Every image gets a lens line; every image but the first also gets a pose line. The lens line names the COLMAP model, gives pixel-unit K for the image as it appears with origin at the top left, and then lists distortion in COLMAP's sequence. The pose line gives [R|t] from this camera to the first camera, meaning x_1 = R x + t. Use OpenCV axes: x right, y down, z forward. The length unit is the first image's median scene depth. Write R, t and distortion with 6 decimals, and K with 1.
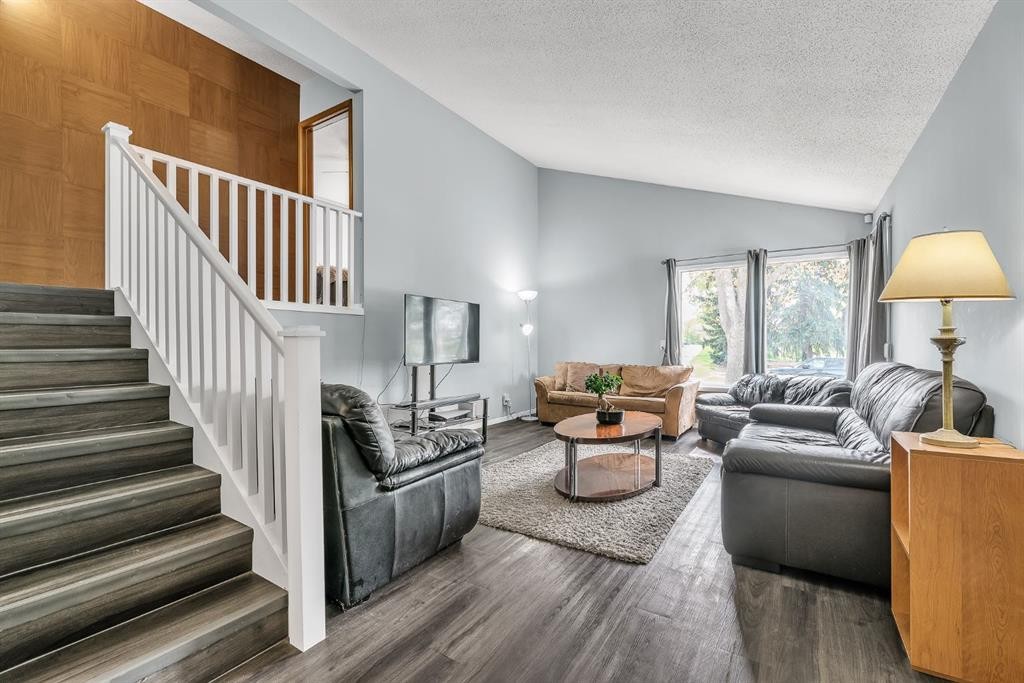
lens RADIAL K [[441.7, 0, 513.5], [0, 441.7, 344.3], [0, 0, 1]] dist [-0.002746, -0.000074]
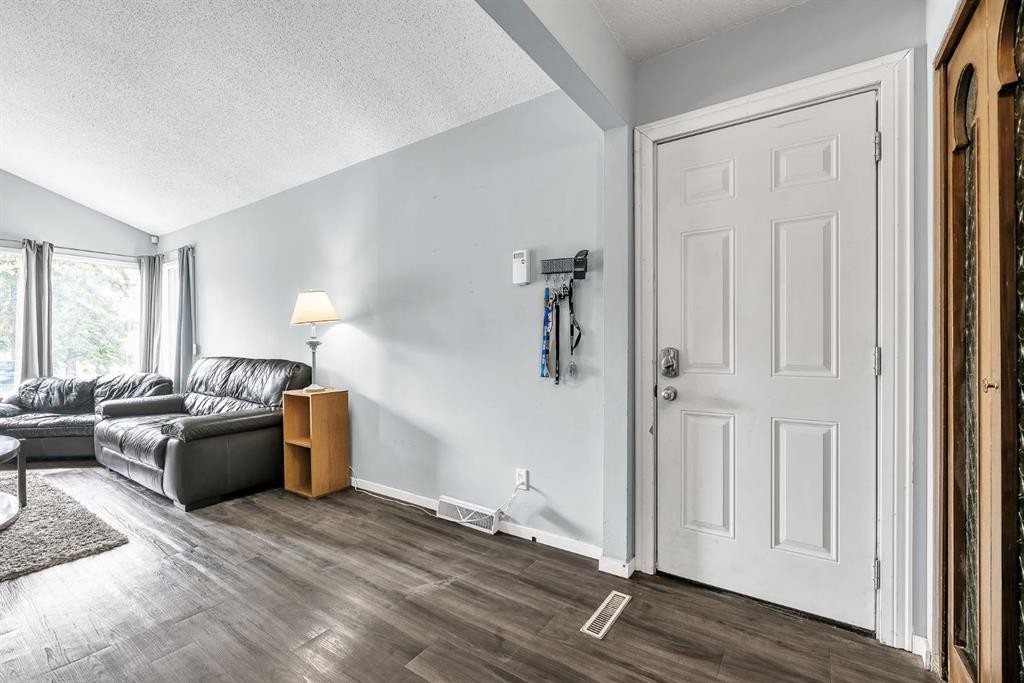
lens RADIAL K [[441.7, 0, 512.3], [0, 441.7, 342.1], [0, 0, 1]] dist [-0.002746, -0.000074]
pose [[0.027402, 0.000621, 0.999624, -0.422130], [0.003890, 0.999992, -0.000728, -0.001826], [-0.999617, 0.003908, 0.027399, -0.002806]]
